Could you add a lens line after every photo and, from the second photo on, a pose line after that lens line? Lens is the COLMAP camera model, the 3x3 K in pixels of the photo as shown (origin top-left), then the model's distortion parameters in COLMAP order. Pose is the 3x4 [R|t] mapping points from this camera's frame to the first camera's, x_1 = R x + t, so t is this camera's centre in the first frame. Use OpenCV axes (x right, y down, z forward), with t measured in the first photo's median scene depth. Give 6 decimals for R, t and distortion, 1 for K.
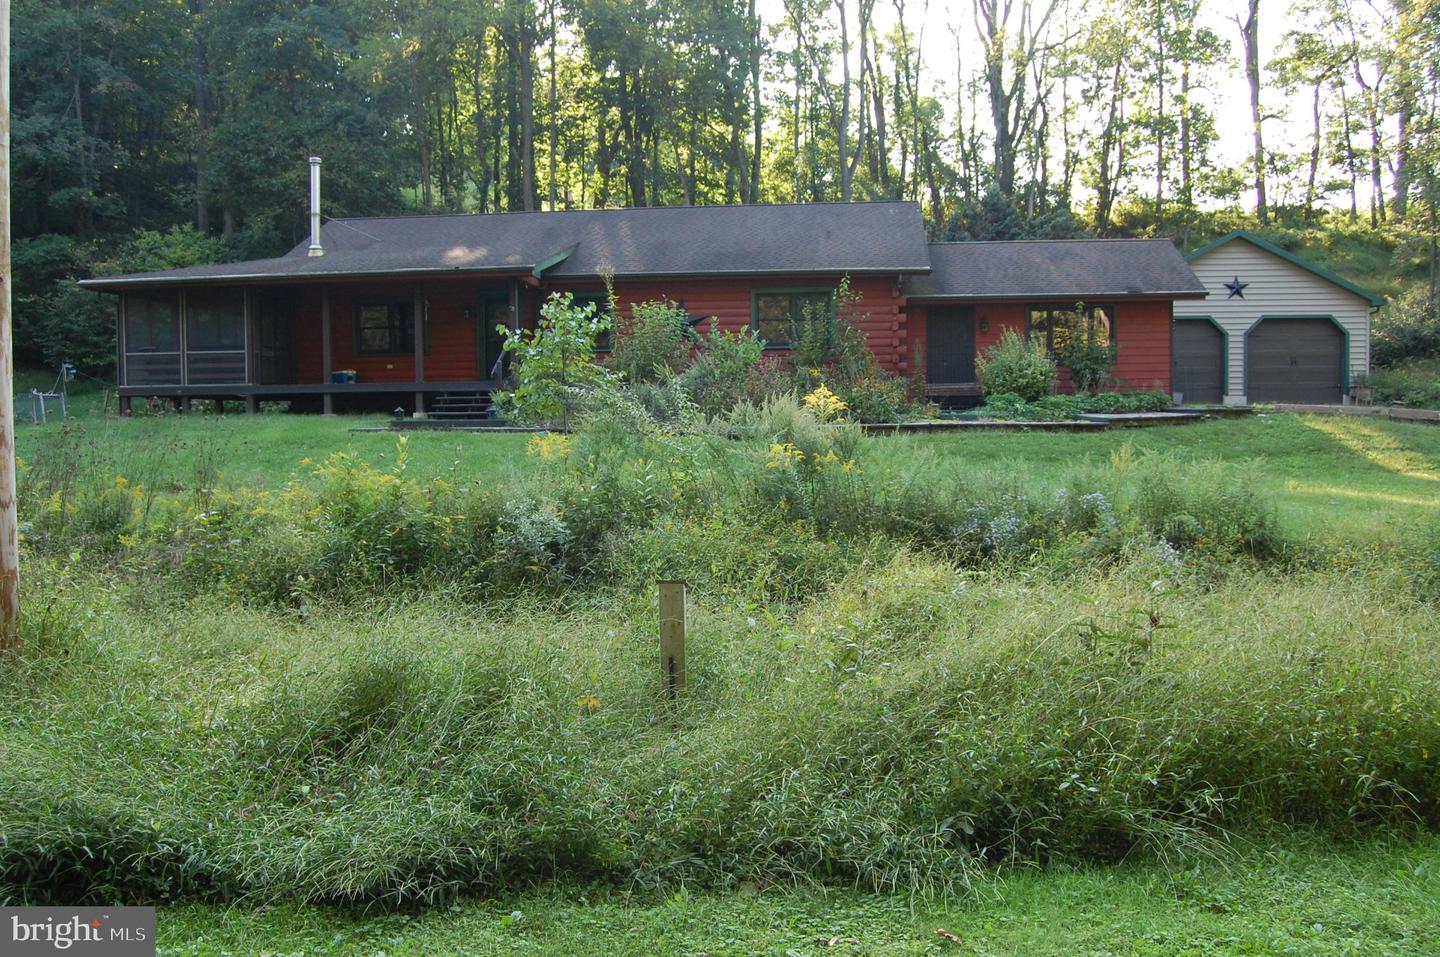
lens RADIAL K [[1195.1, 0, 720.4], [0, 1195.1, 480.8], [0, 0, 1]] dist [-0.079685, 0.002706]
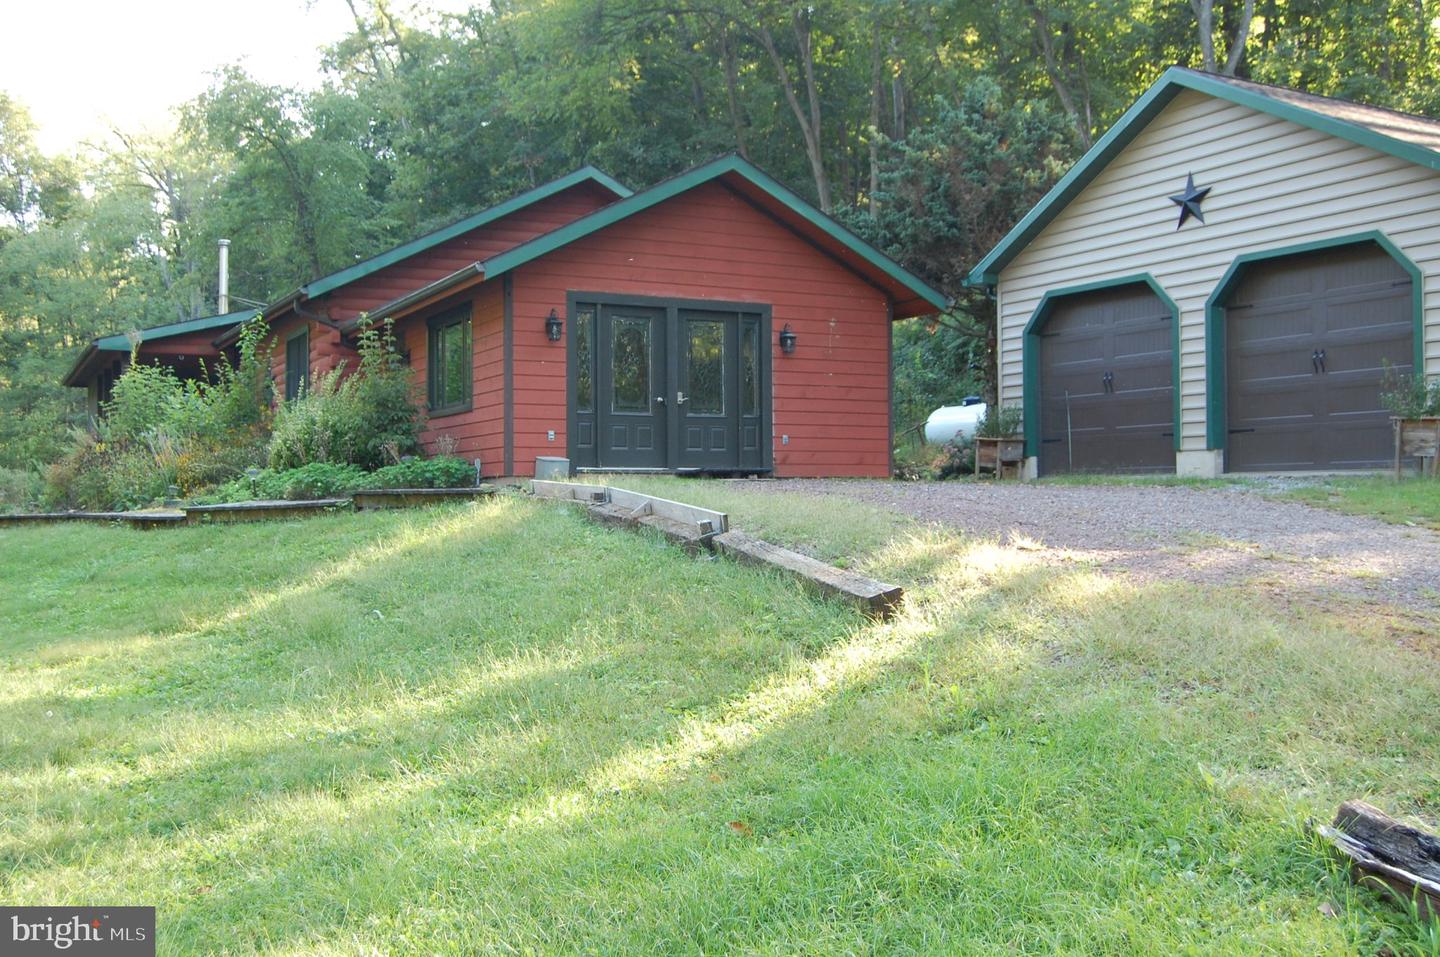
lens RADIAL K [[1433.6, 0, 722.1], [0, 1433.6, 480.5], [0, 0, 1]] dist [-0.085186, 0.000000]
pose [[0.561988, -0.002993, -0.827140, 0.777584], [-0.042081, 0.998595, -0.032205, -0.038566], [0.826074, 0.052905, 0.561073, 0.577927]]
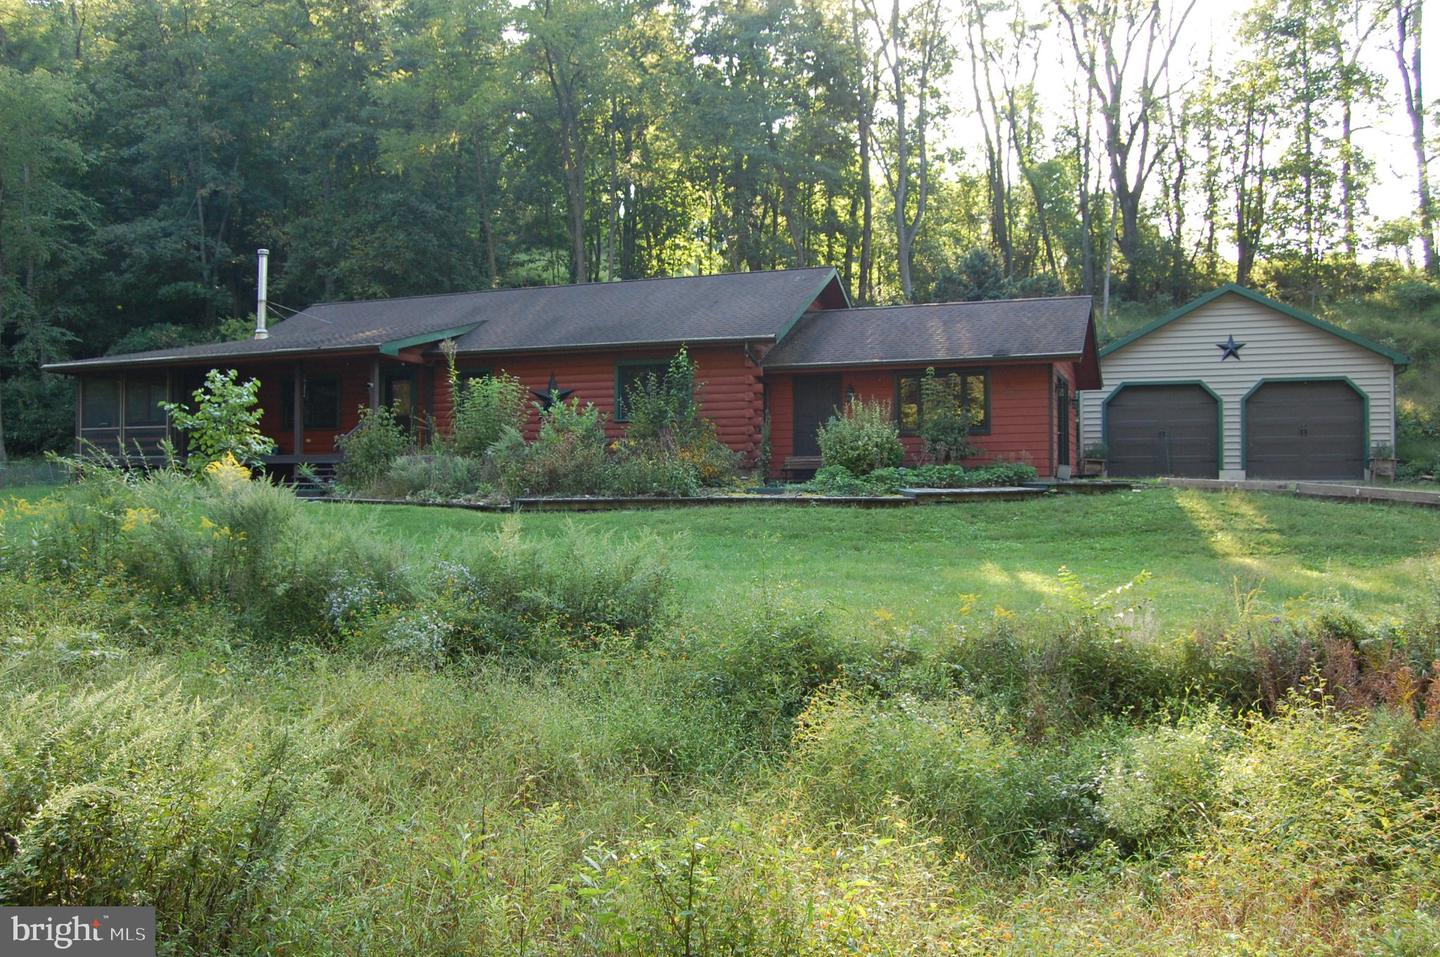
lens RADIAL K [[1218.0, 0, 720.9], [0, 1218.0, 479.4], [0, 0, 1]] dist [-0.077192, -0.013722]
pose [[0.967564, 0.005134, -0.252576, 0.298465], [-0.021694, 0.997789, -0.062825, -0.000486], [0.251695, 0.066267, 0.965535, 0.036781]]
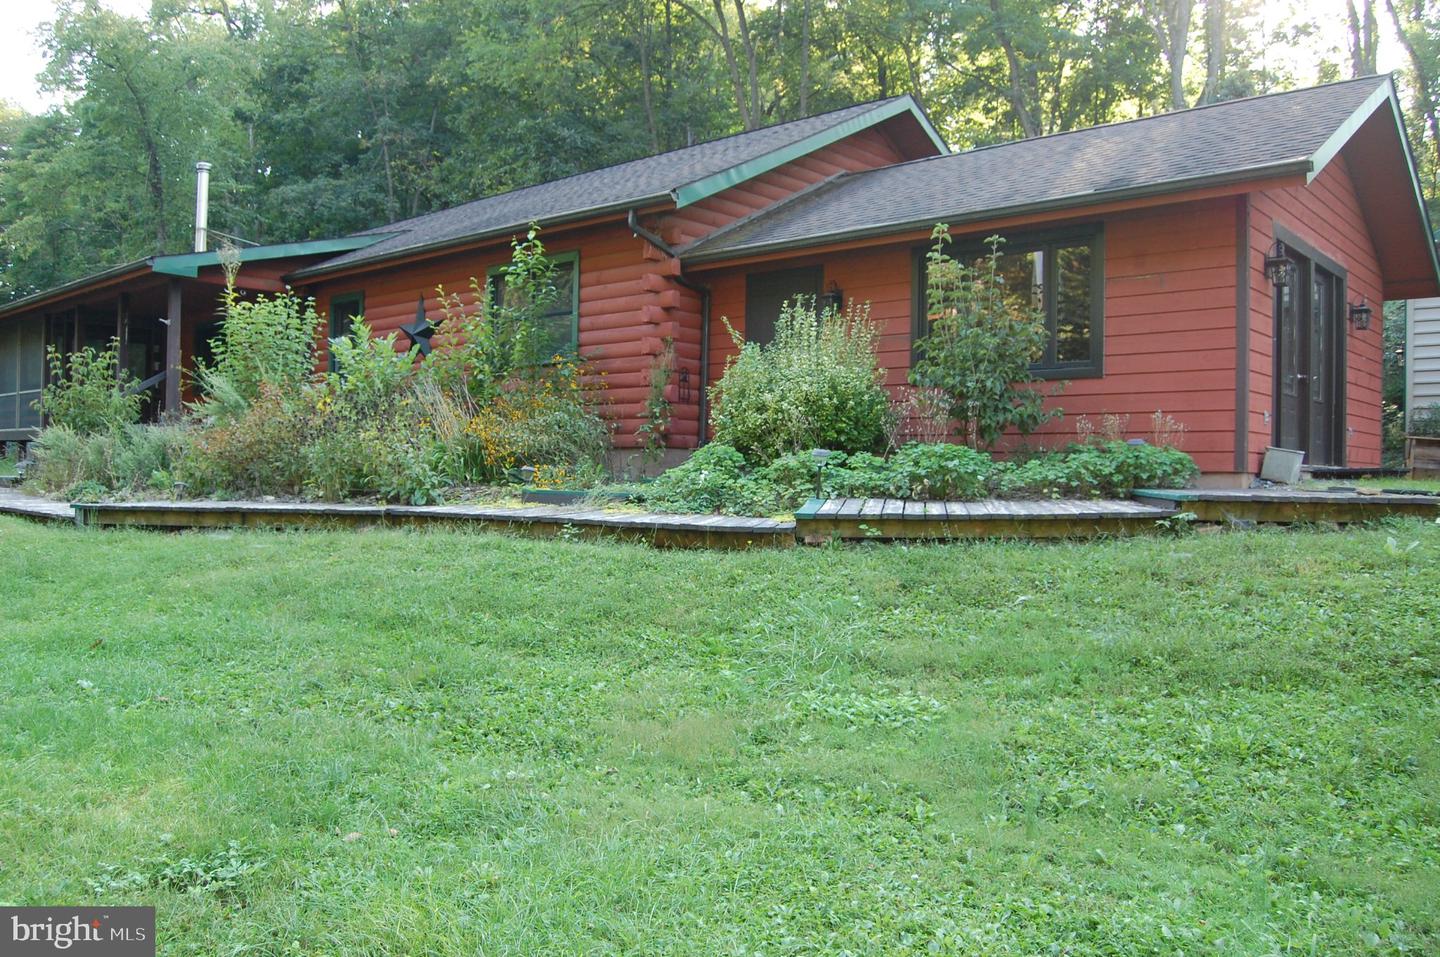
lens RADIAL K [[1114.8, 0, 714.1], [0, 1114.8, 479.7], [0, 0, 1]] dist [-0.098545, 0.037124]
pose [[0.808958, 0.027937, -0.587202, 0.361711], [-0.054229, 0.998157, -0.027219, -0.037420], [0.585359, 0.053863, 0.808983, 0.503471]]
